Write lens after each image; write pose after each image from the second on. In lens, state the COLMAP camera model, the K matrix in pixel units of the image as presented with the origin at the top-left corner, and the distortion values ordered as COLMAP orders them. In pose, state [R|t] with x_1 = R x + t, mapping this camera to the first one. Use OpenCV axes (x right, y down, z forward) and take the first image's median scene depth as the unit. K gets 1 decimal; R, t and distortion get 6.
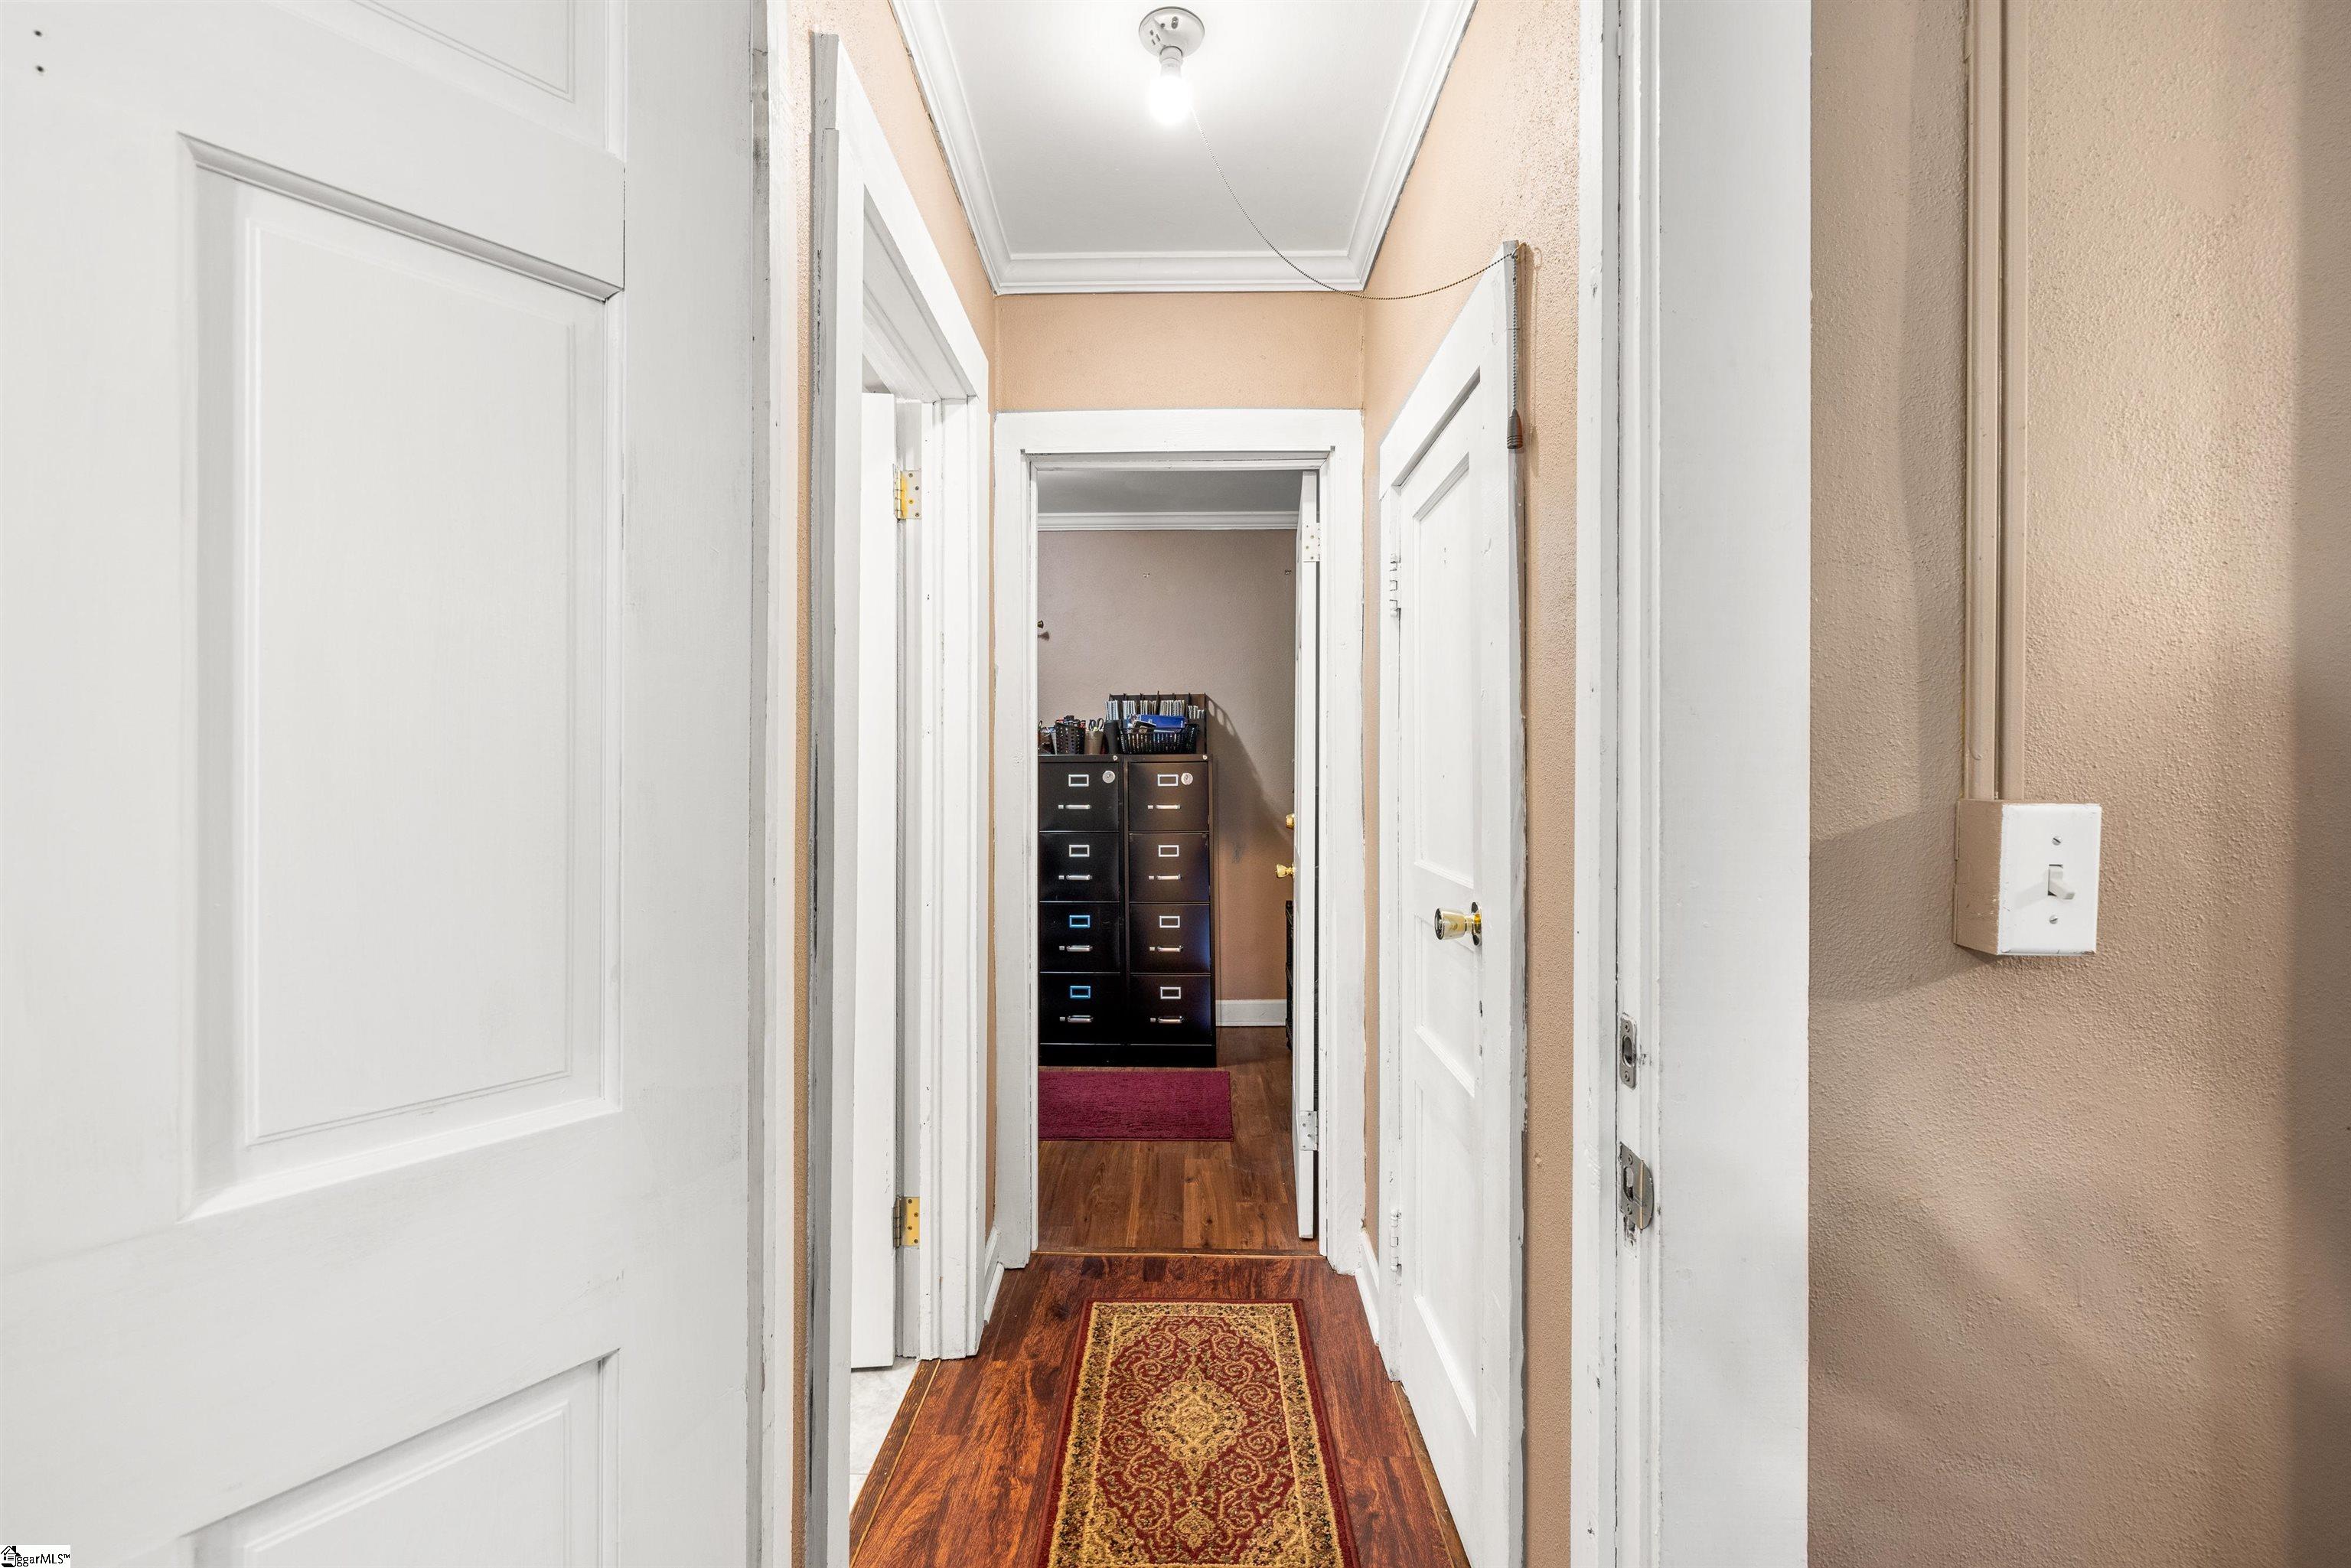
lens RADIAL K [[992.0, 0, 1175.2], [0, 992.0, 775.4], [0, 0, 1]] dist [0.003439, 0.000672]
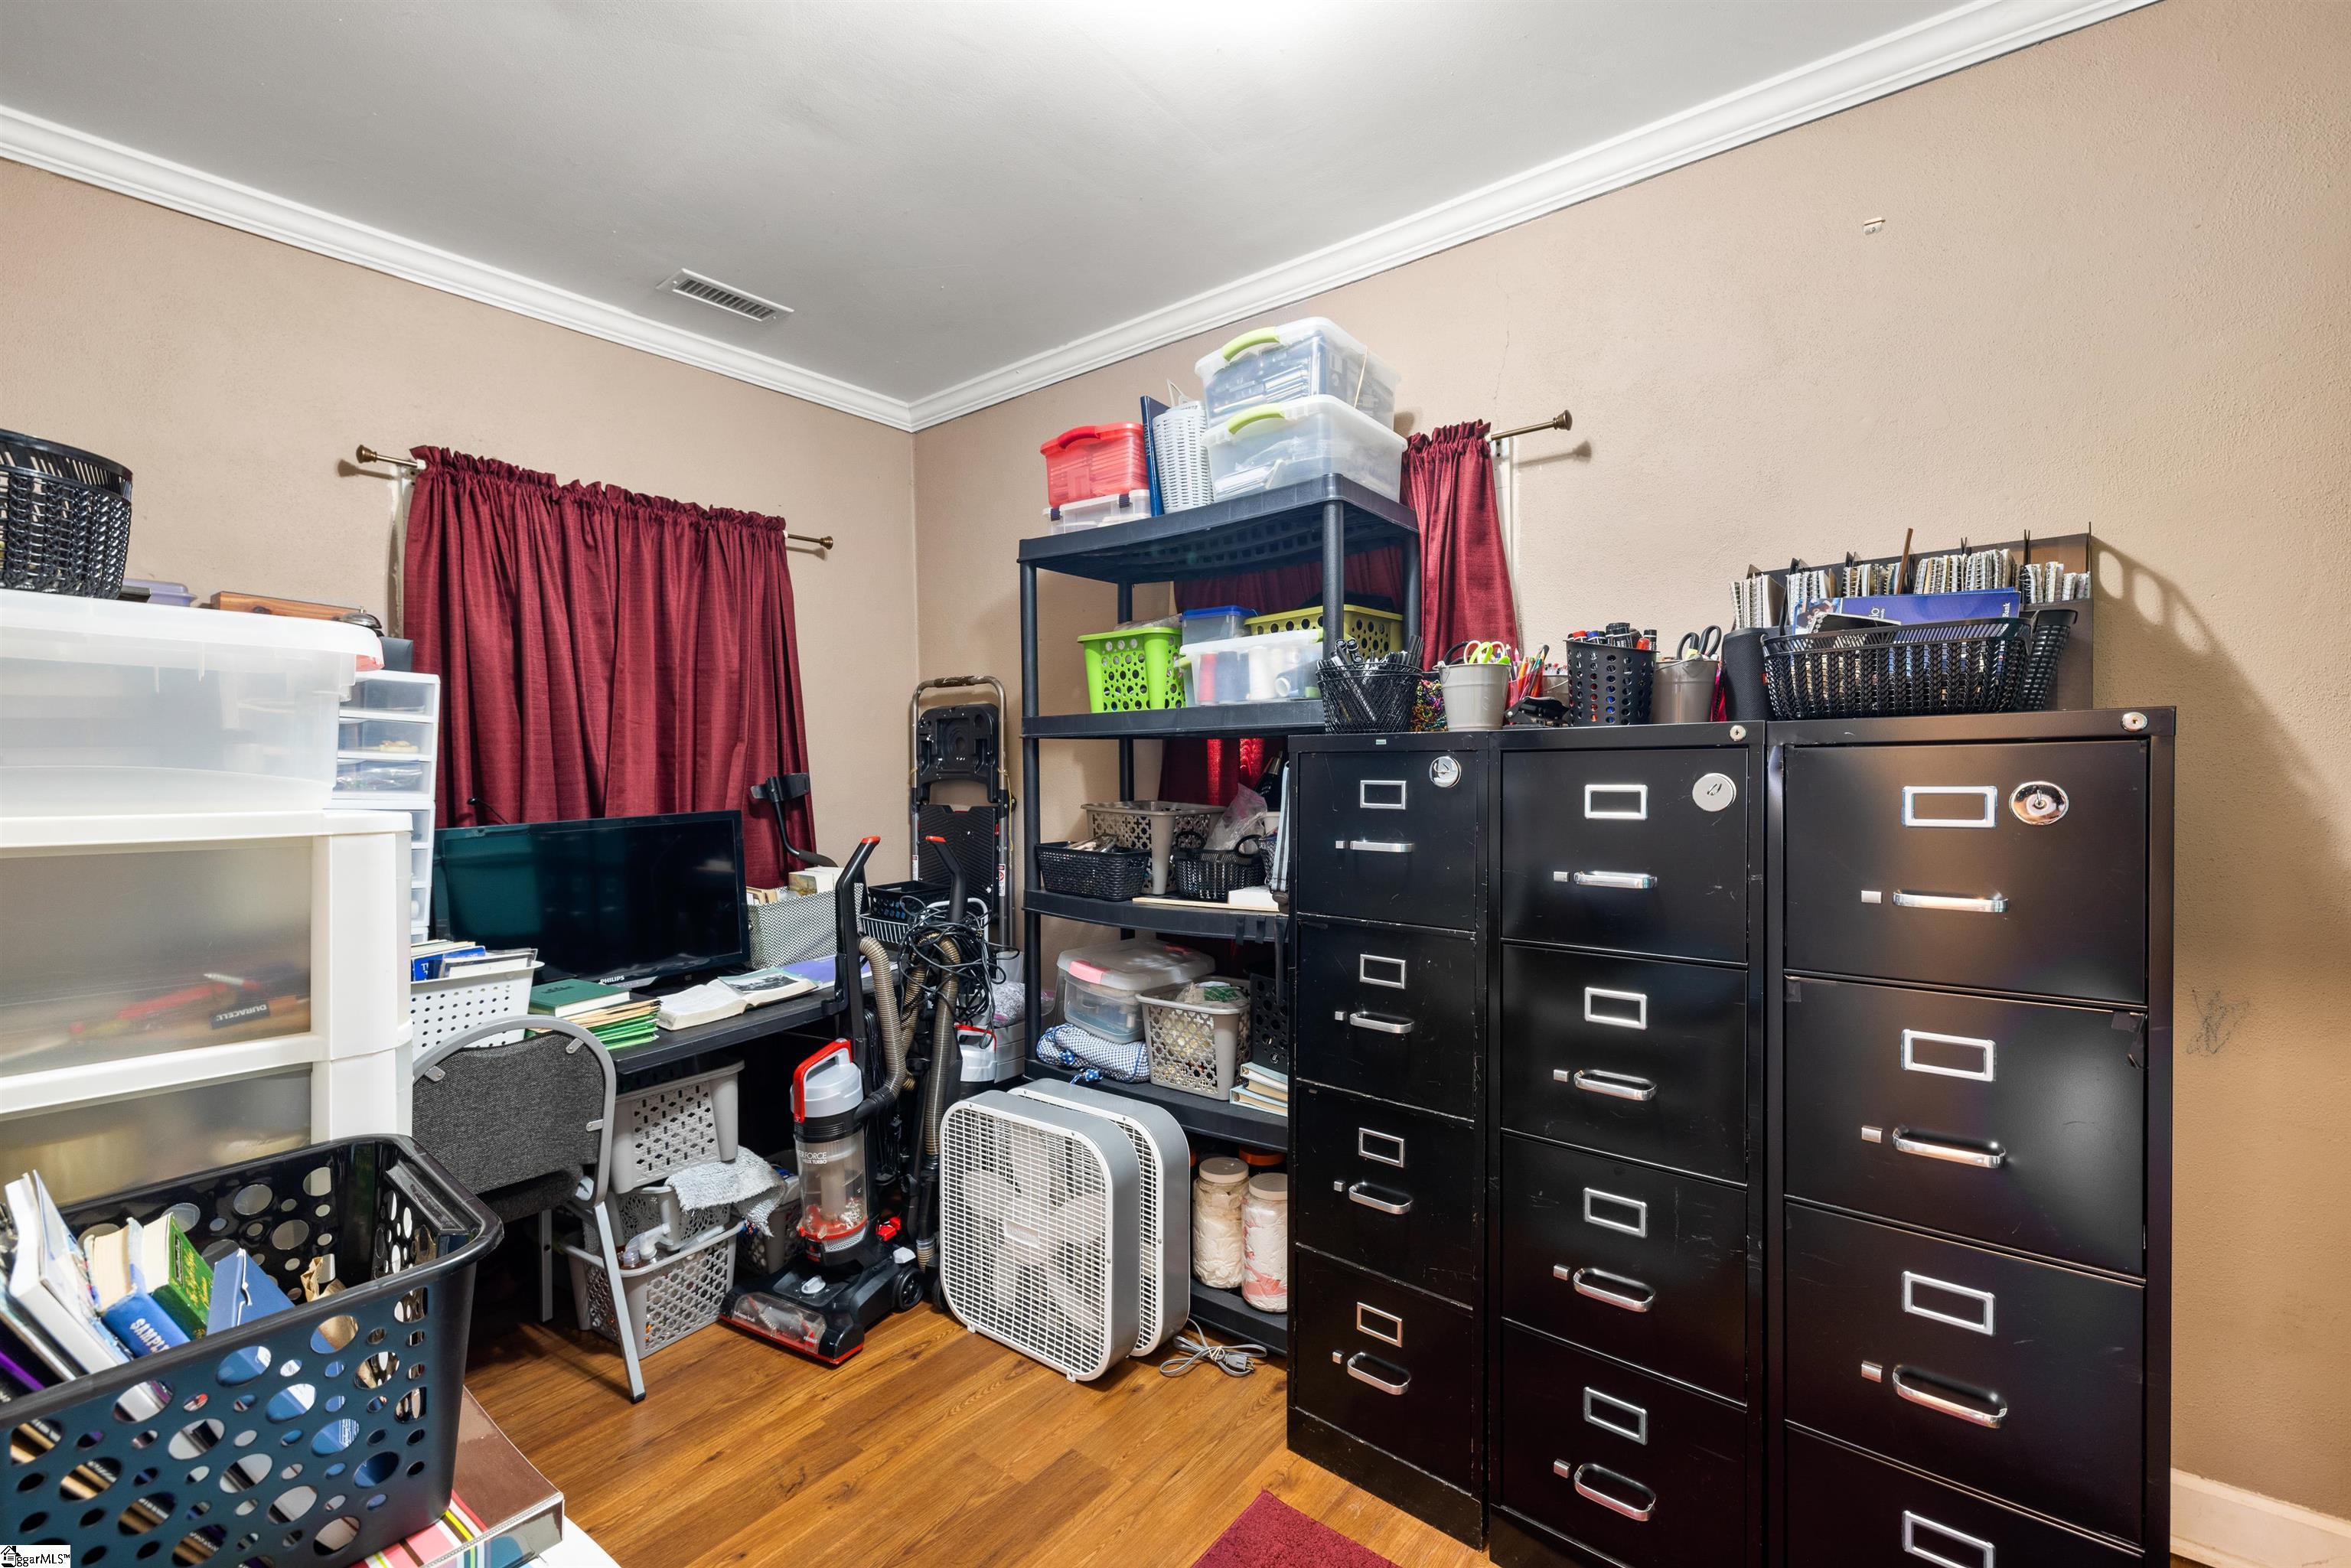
lens RADIAL K [[992.0, 0, 1181.8], [0, 992.0, 779.4], [0, 0, 1]] dist [0.003439, 0.000672]
pose [[0.804699, 0.015390, -0.593483, -0.014352], [0.001748, 0.999598, 0.028291, -0.011092], [0.593680, -0.023803, 0.804349, 0.597255]]
